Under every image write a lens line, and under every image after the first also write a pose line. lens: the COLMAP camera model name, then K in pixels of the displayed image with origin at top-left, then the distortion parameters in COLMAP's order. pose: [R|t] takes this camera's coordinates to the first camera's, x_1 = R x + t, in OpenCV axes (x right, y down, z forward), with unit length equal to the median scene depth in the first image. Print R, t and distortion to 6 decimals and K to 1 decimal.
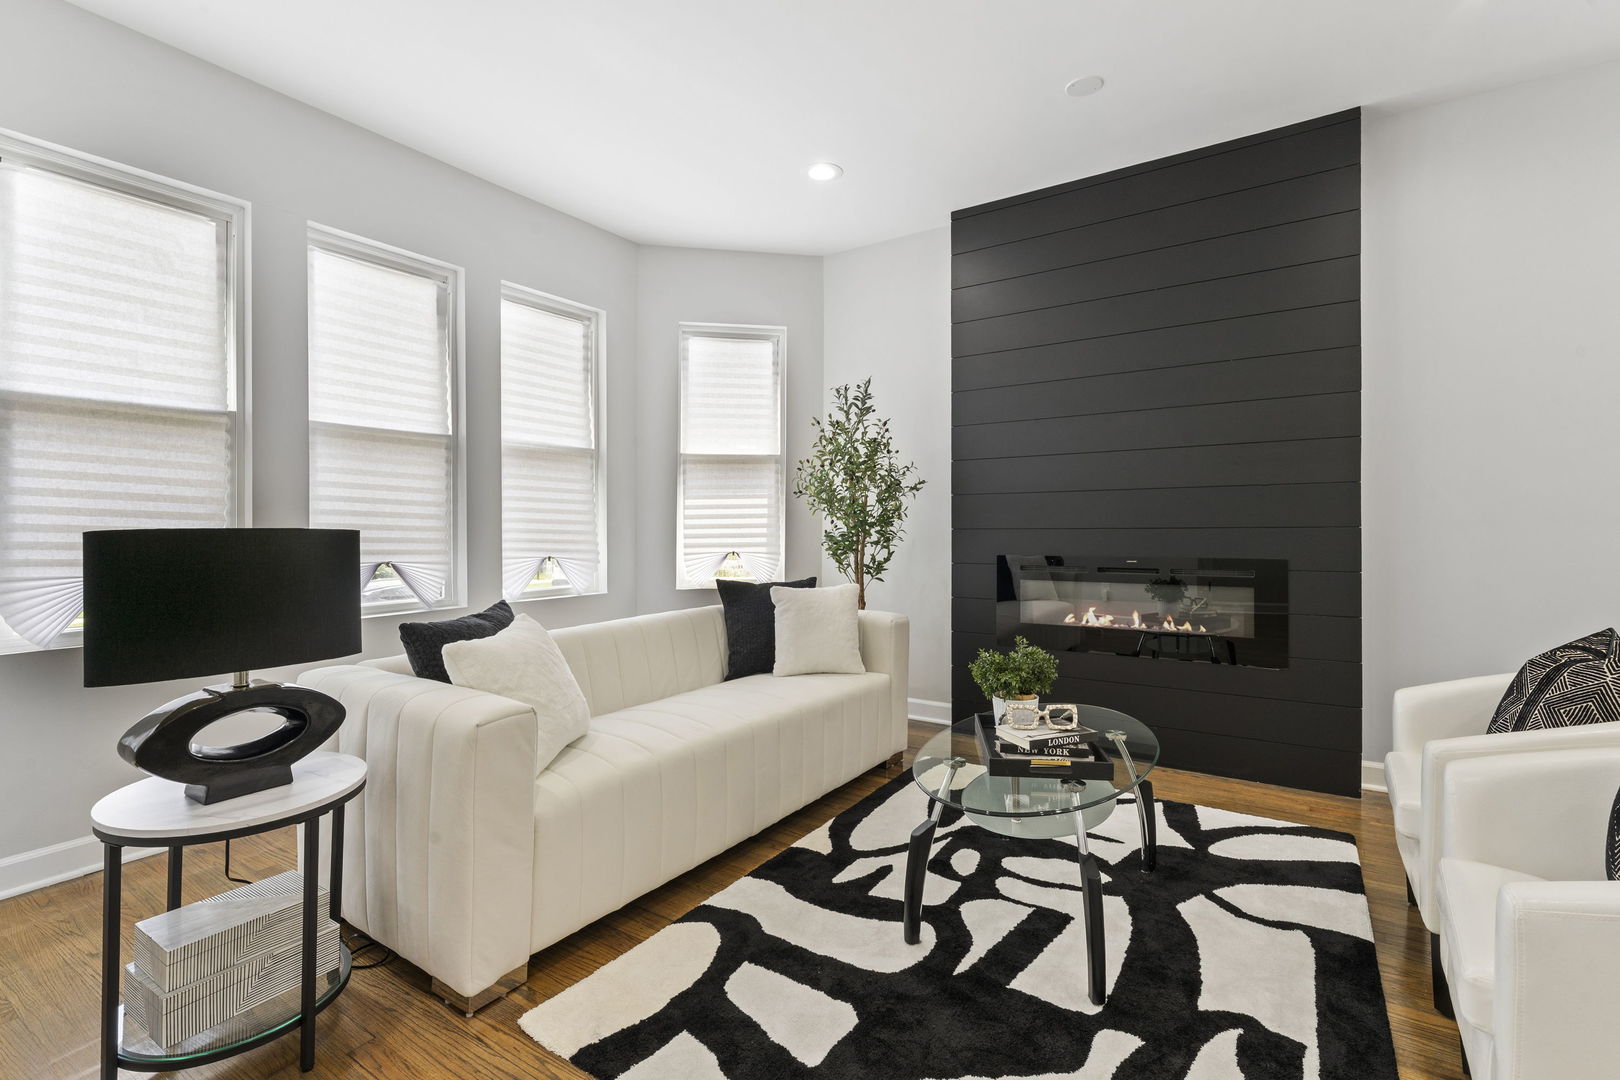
lens RADIAL K [[743.2, 0, 816.9], [0, 743.2, 522.9], [0, 0, 1]] dist [-0.000459, -0.000534]
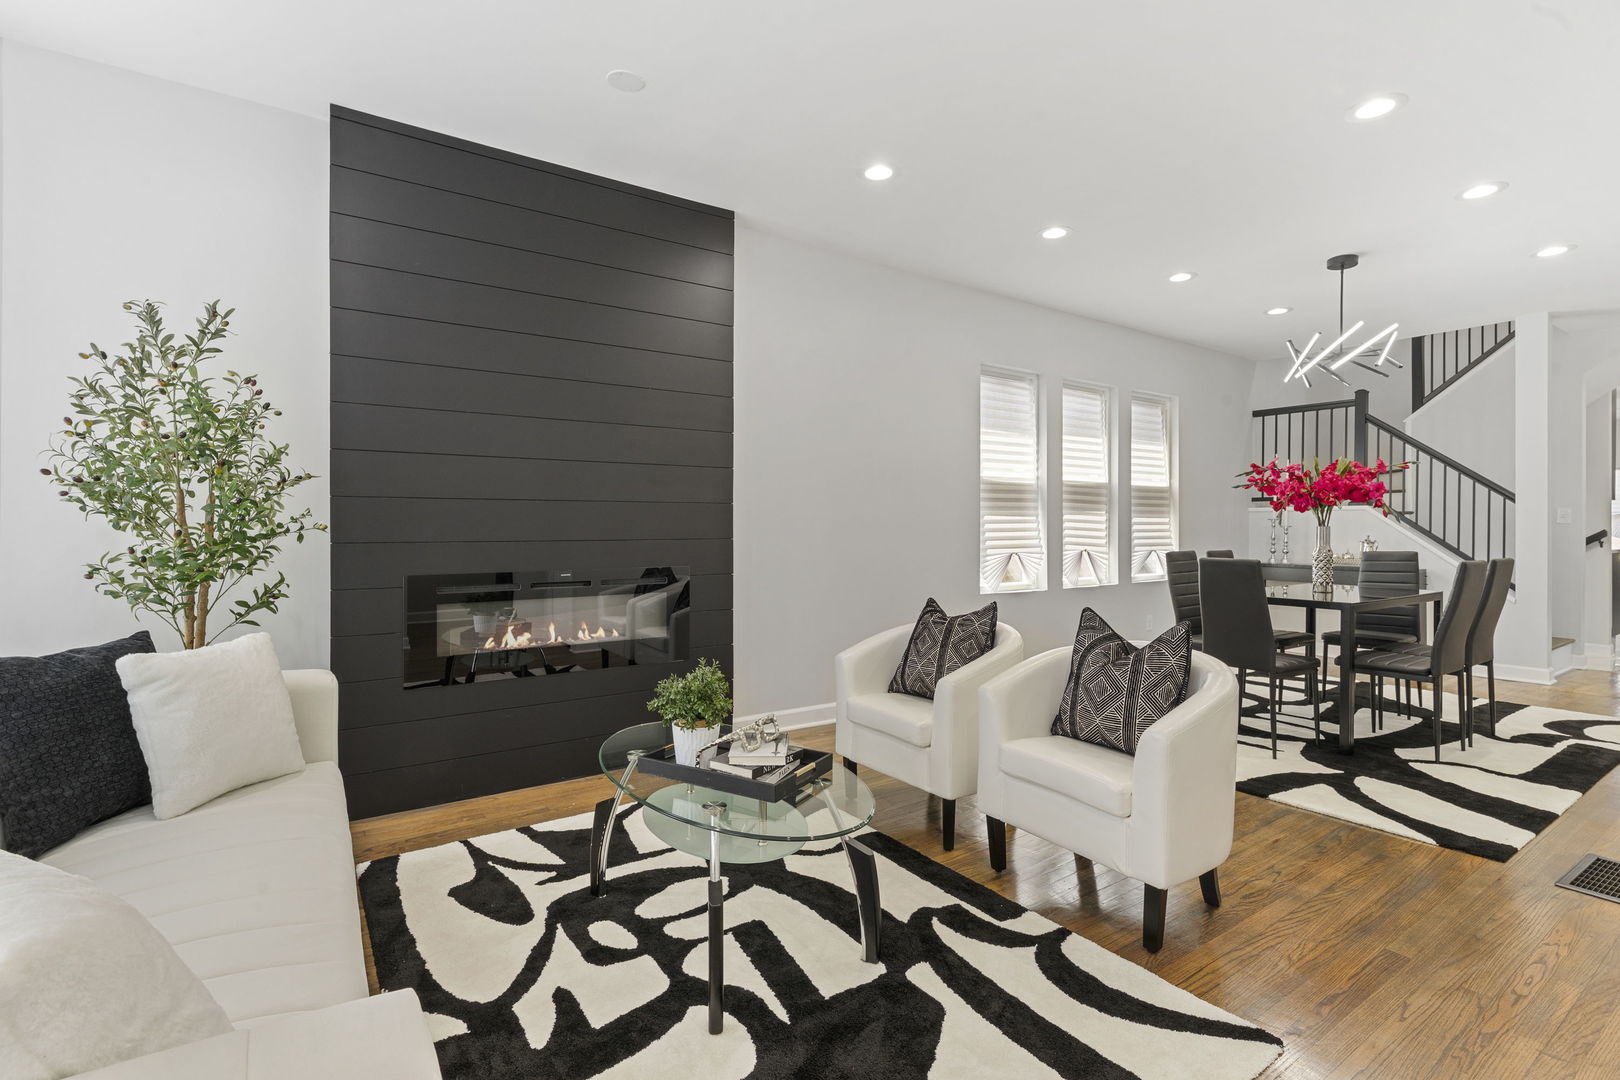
lens RADIAL K [[743.2, 0, 812.0], [0, 743.2, 533.8], [0, 0, 1]] dist [-0.000459, -0.000534]
pose [[0.379733, -0.001870, 0.925094, -0.406366], [-0.004068, 0.999985, 0.003691, -0.006822], [-0.925087, -0.005165, 0.379719, 0.379759]]
